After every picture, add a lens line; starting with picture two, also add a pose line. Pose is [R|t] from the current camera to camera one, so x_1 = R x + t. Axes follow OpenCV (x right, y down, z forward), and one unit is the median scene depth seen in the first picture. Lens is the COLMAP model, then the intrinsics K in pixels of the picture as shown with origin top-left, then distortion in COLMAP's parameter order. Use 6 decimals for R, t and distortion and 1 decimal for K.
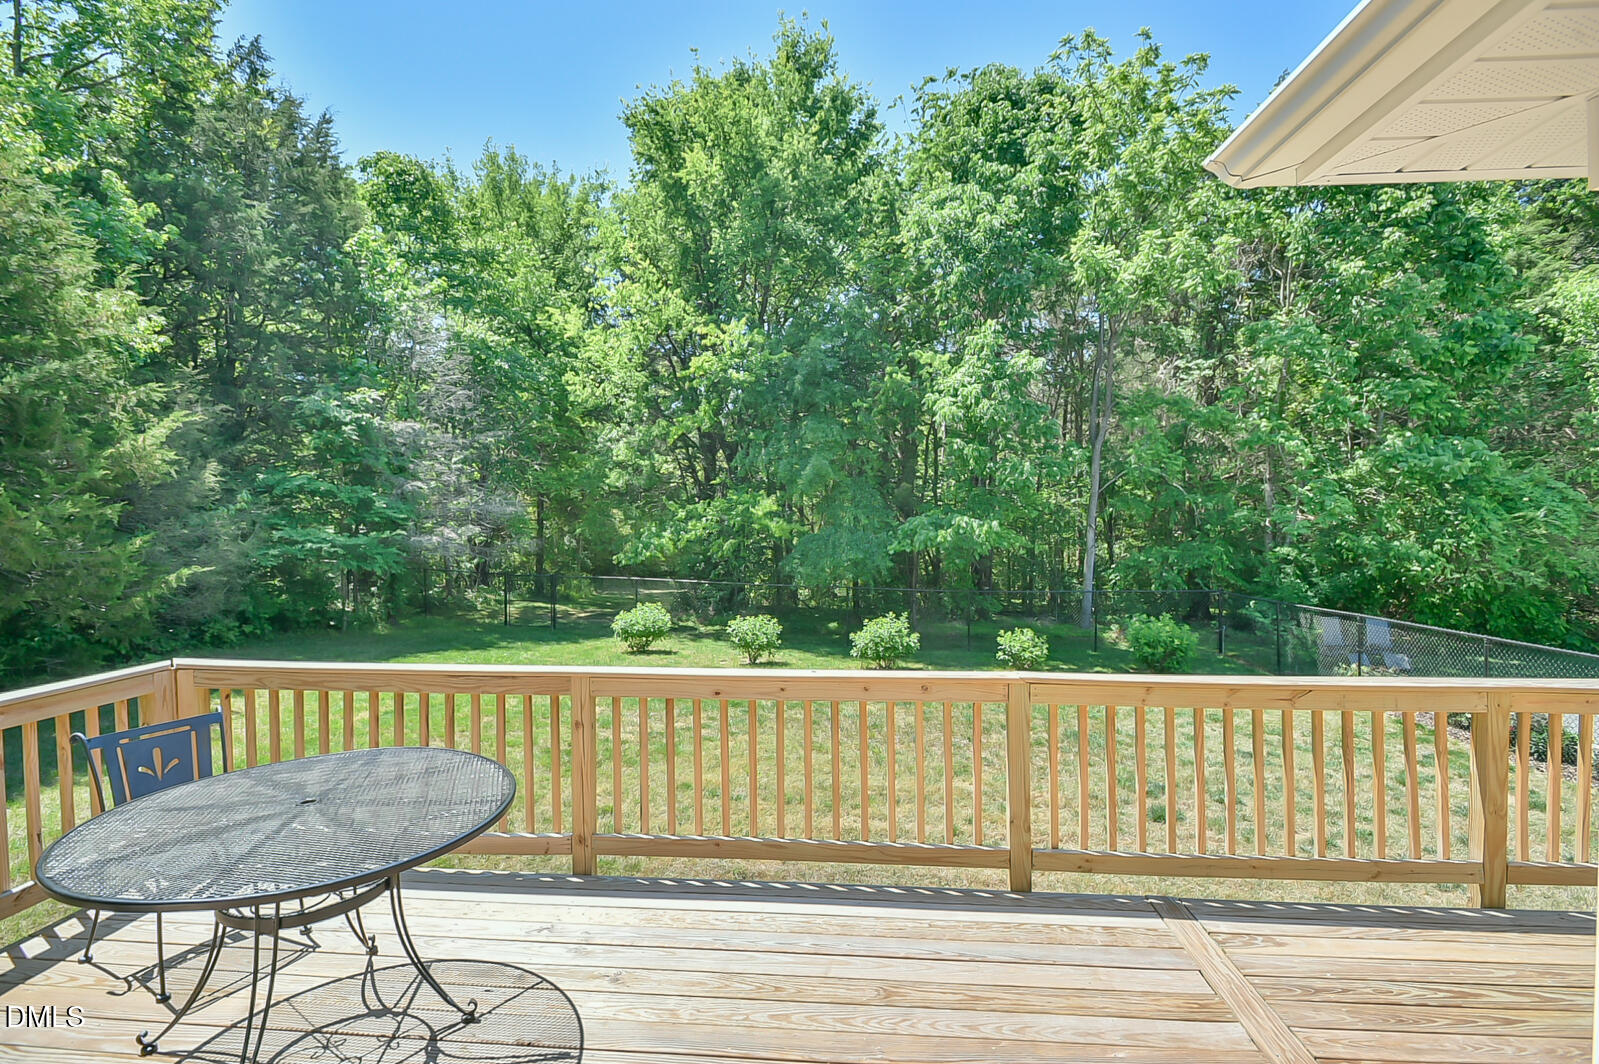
lens RADIAL K [[757.1, 0, 797.8], [0, 757.1, 528.1], [0, 0, 1]] dist [-0.012419, 0.000728]
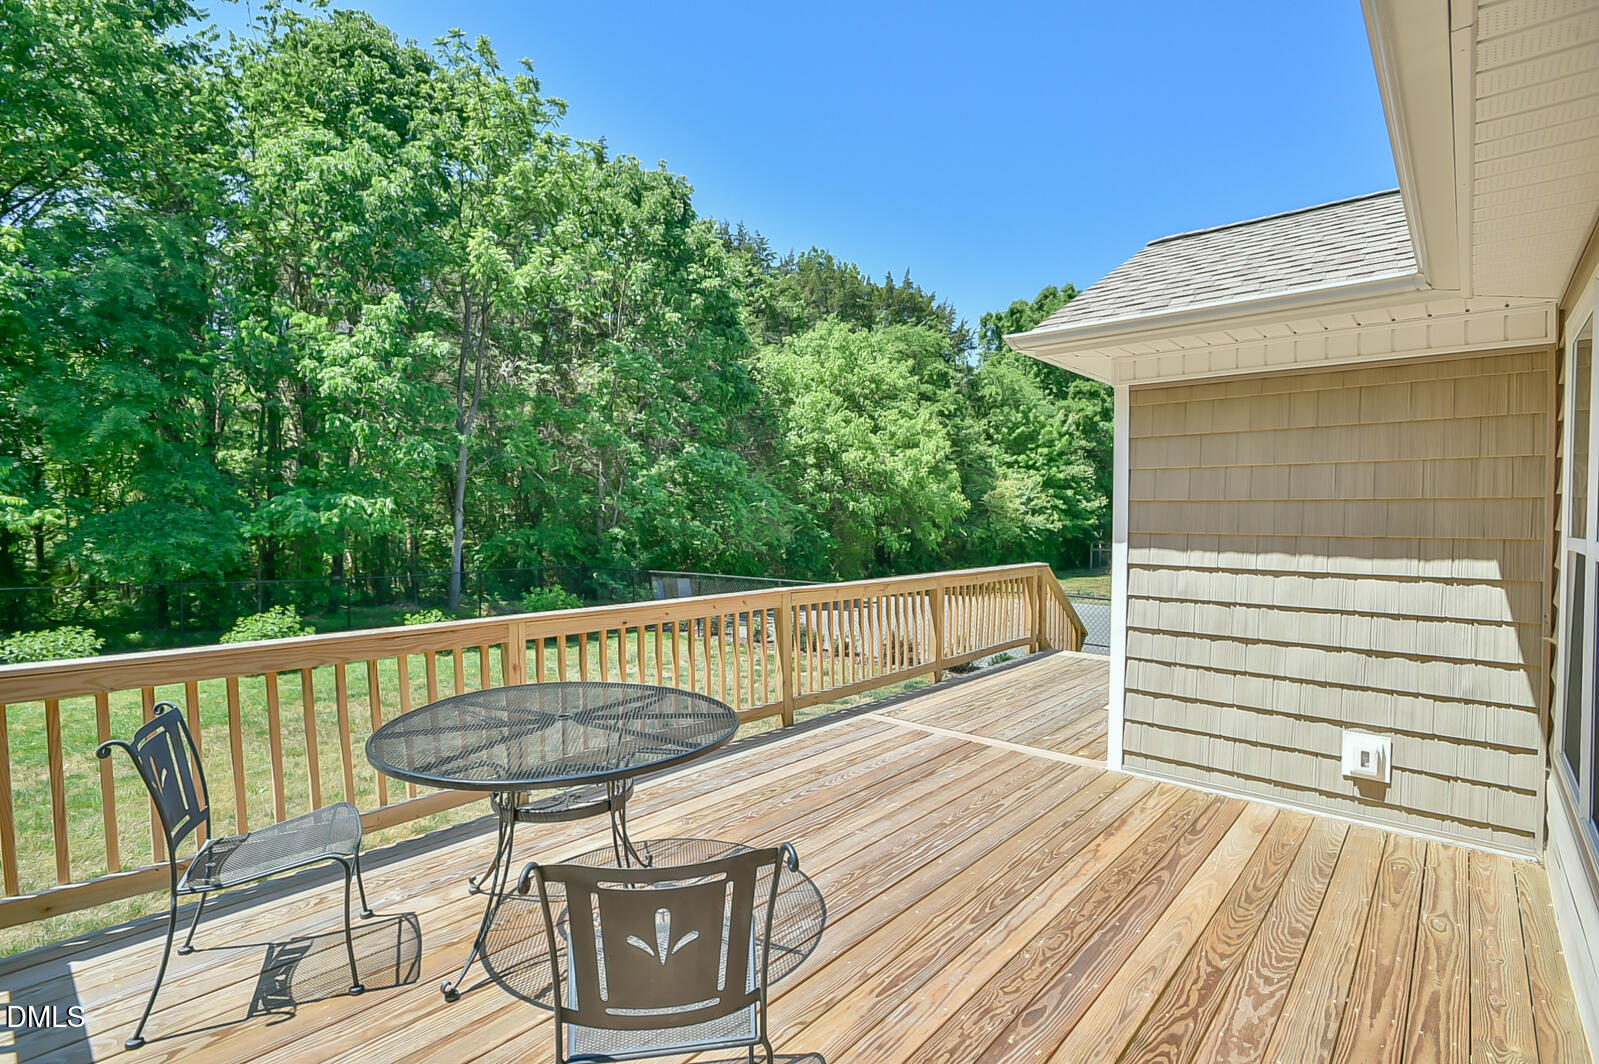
lens RADIAL K [[757.1, 0, 800.3], [0, 757.1, 528.2], [0, 0, 1]] dist [-0.012419, 0.000728]
pose [[0.605586, -0.010046, 0.795716, -0.181512], [-0.000972, 0.999910, 0.013363, 0.009163], [-0.795779, -0.008866, 0.605522, 0.005092]]
